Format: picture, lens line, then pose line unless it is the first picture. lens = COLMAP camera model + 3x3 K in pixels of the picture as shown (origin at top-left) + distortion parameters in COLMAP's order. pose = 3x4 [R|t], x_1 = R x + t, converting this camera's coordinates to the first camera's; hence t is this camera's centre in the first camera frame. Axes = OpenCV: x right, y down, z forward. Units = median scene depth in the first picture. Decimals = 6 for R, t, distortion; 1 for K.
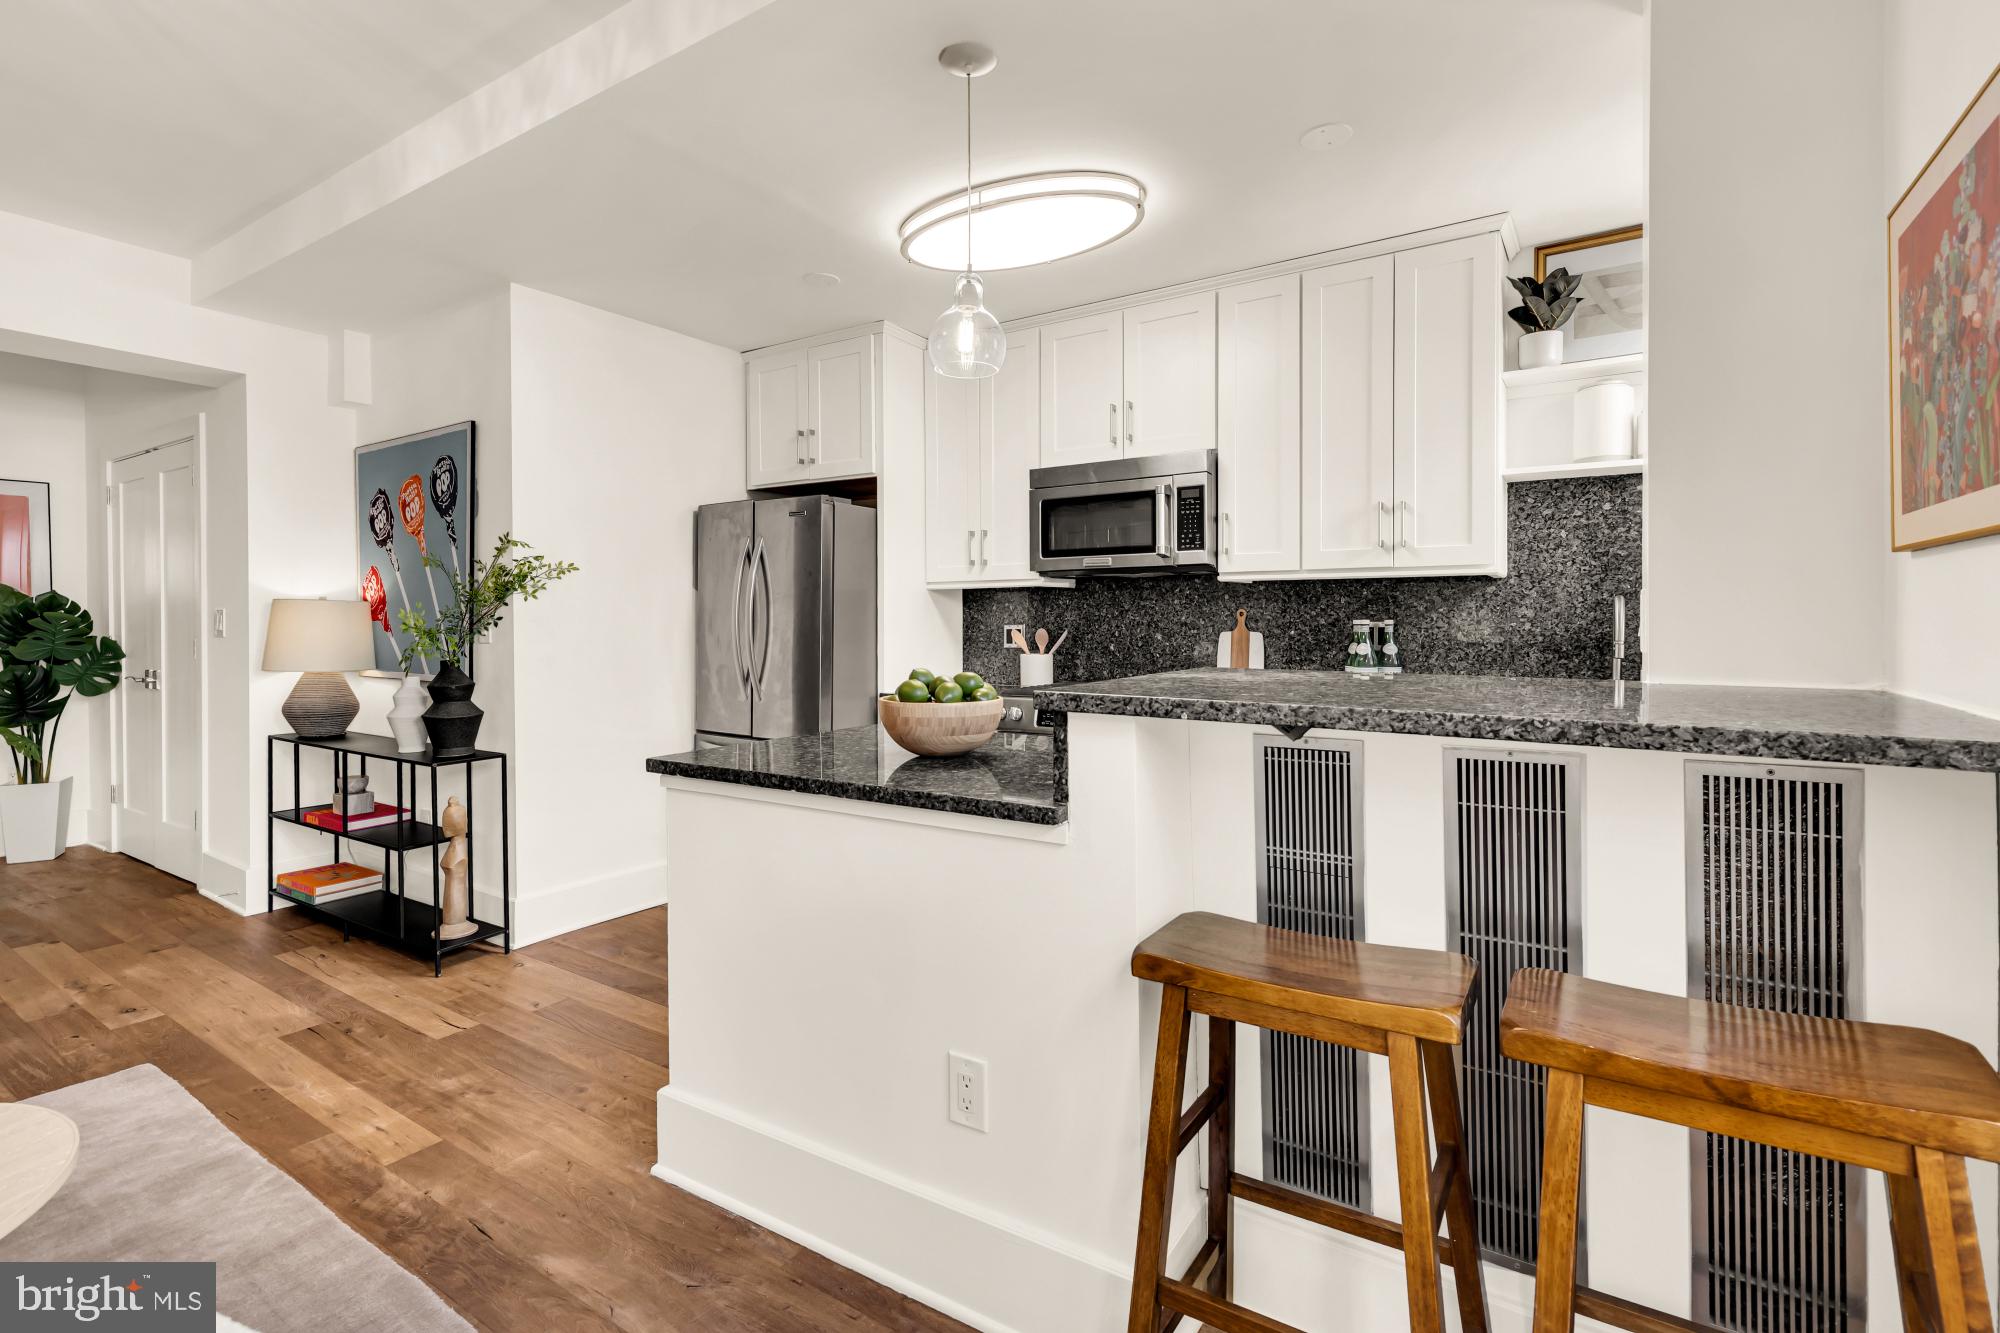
lens RADIAL K [[904.6, 0, 1006.5], [0, 904.6, 626.7], [0, 0, 1]] dist [0.009711, -0.002161]
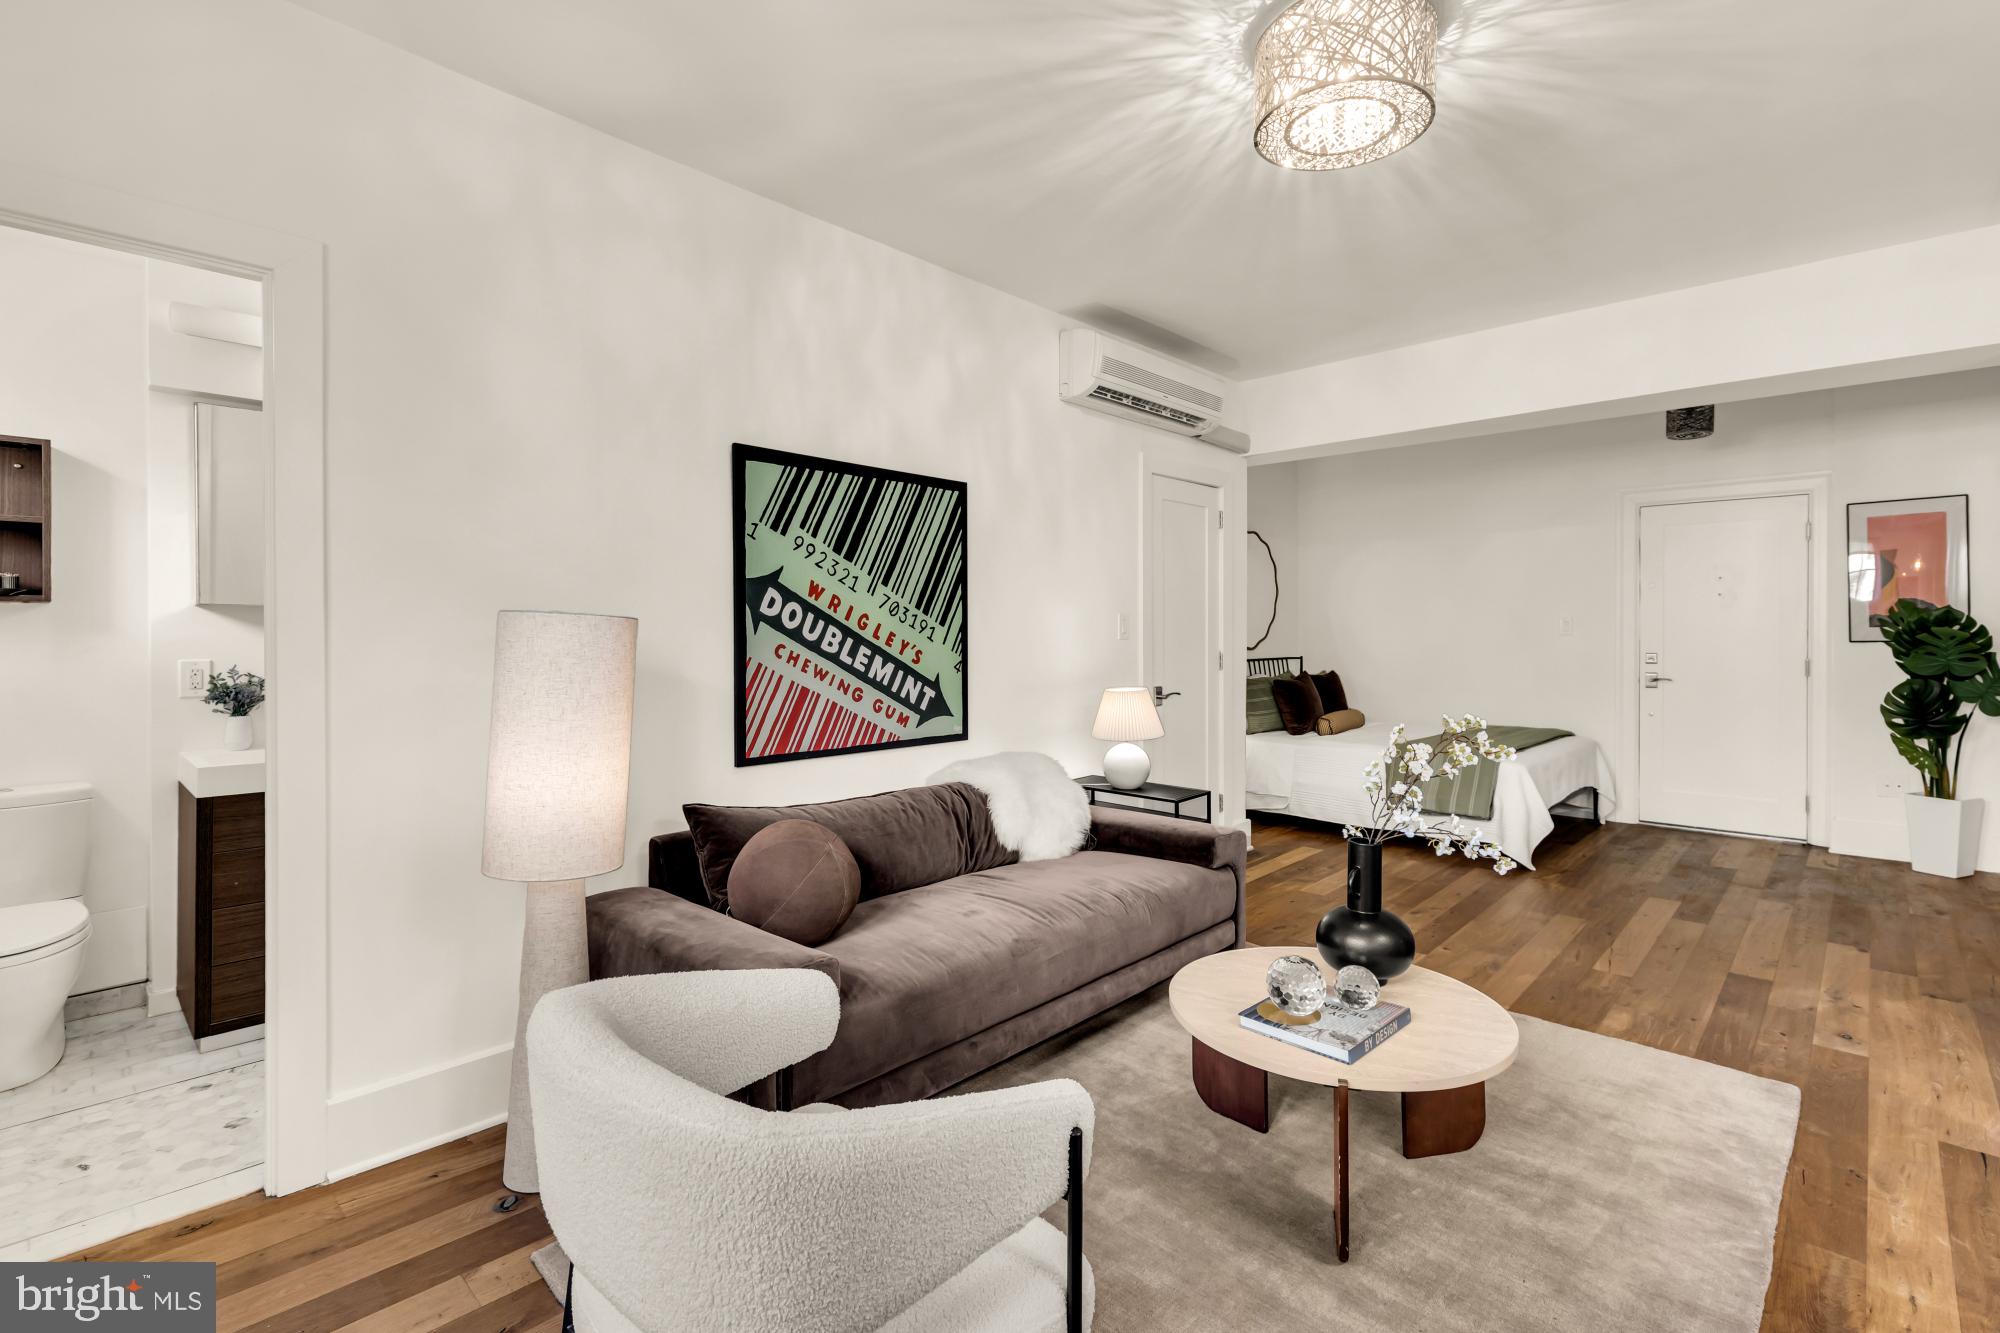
lens RADIAL K [[904.6, 0, 1009.0], [0, 904.6, 637.9], [0, 0, 1]] dist [0.009711, -0.002161]
pose [[-0.171687, 0.008860, -0.985112, 0.142299], [-0.004606, 0.999941, 0.009797, -0.013708], [0.985141, 0.006219, -0.171636, 0.248905]]
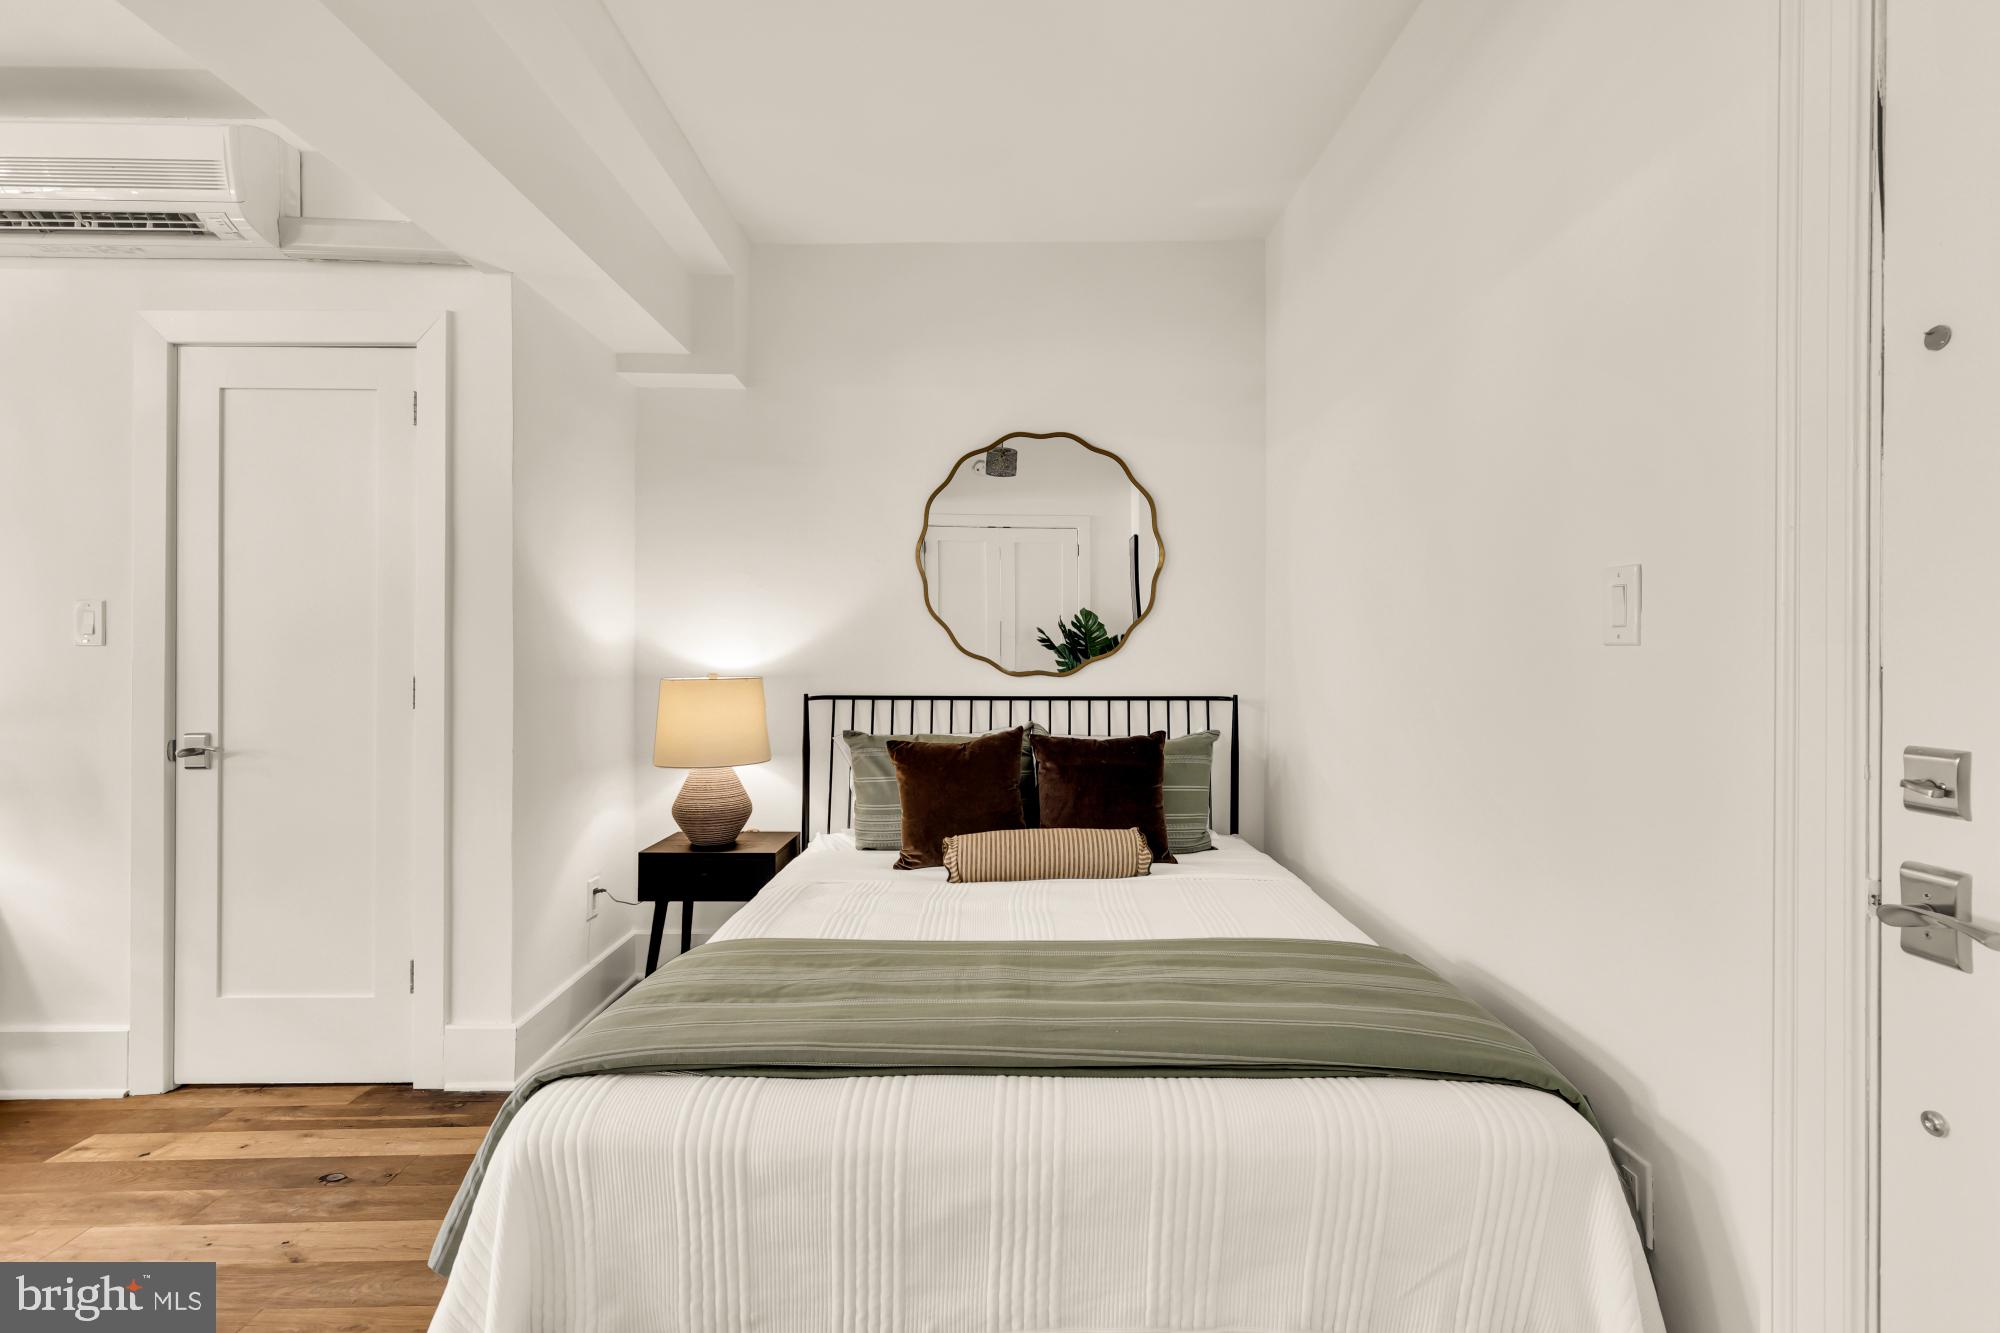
lens RADIAL K [[904.6, 0, 1004.4], [0, 904.6, 658.1], [0, 0, 1]] dist [0.009711, -0.002161]
pose [[-0.836057, 0.002833, -0.548635, -1.618294], [-0.005757, 0.999886, 0.013936, -0.002481], [0.548612, 0.014810, -0.835946, 1.393816]]
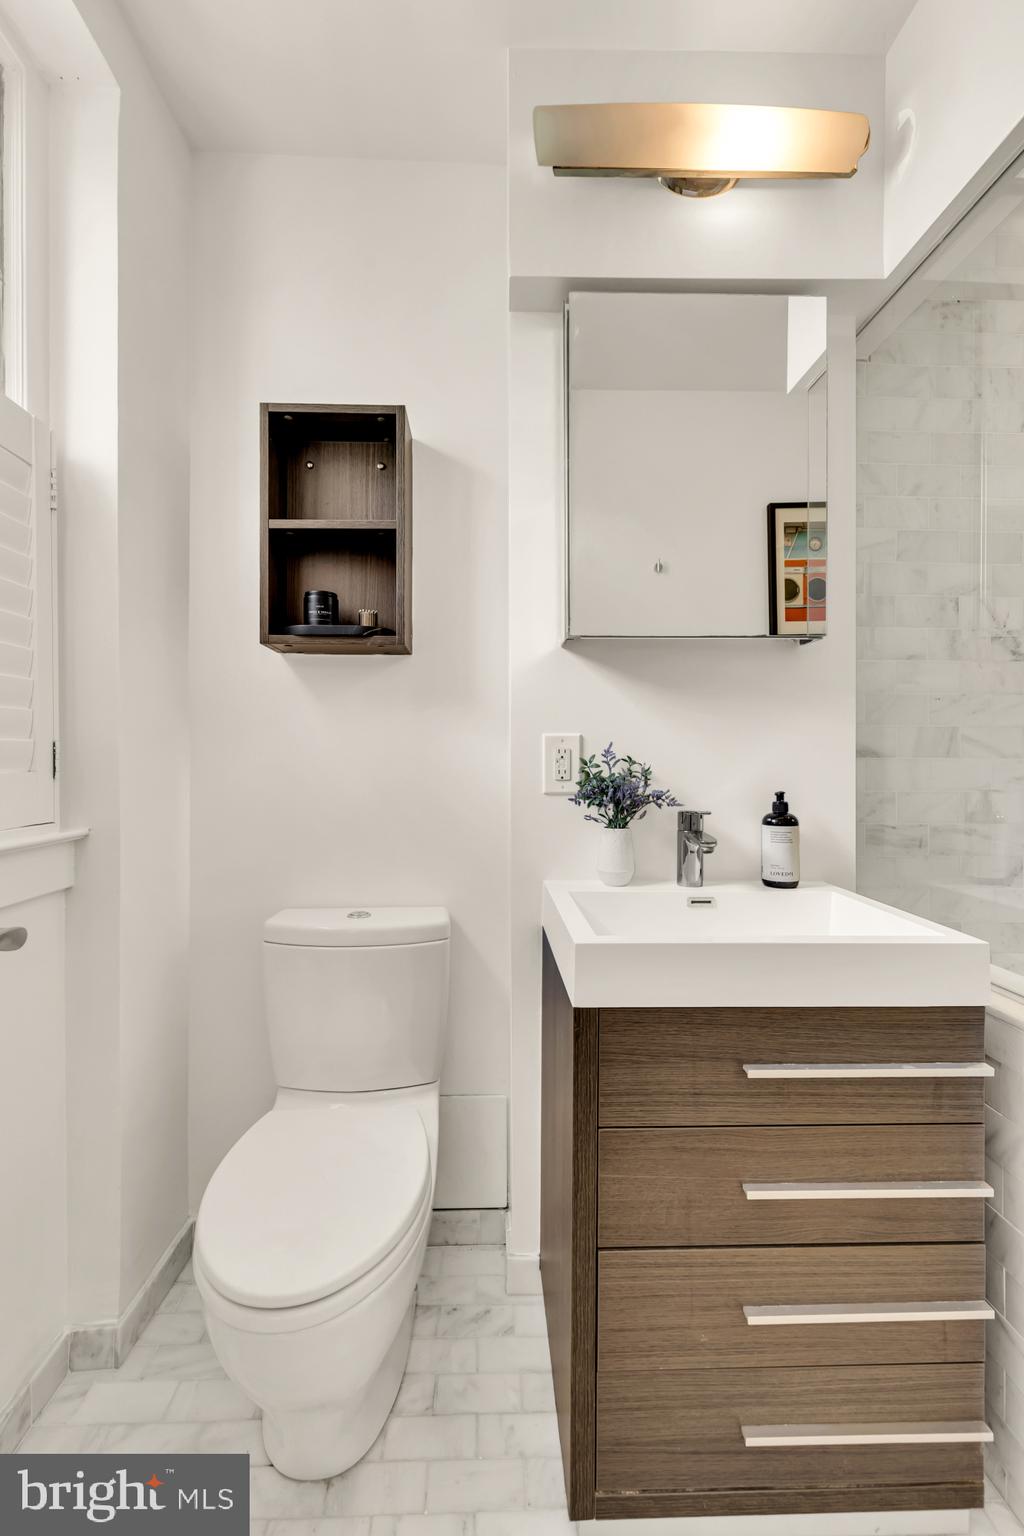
lens RADIAL K [[694.7, 0, 507.3], [0, 694.7, 755.8], [0, 0, 1]] dist [0.009711, -0.002161]
pose [[-0.812527, 0.002196, -0.582919, -0.414730], [-0.000087, 0.999992, 0.003889, 0.040848], [0.582924, 0.003210, -0.812521, -0.482612]]
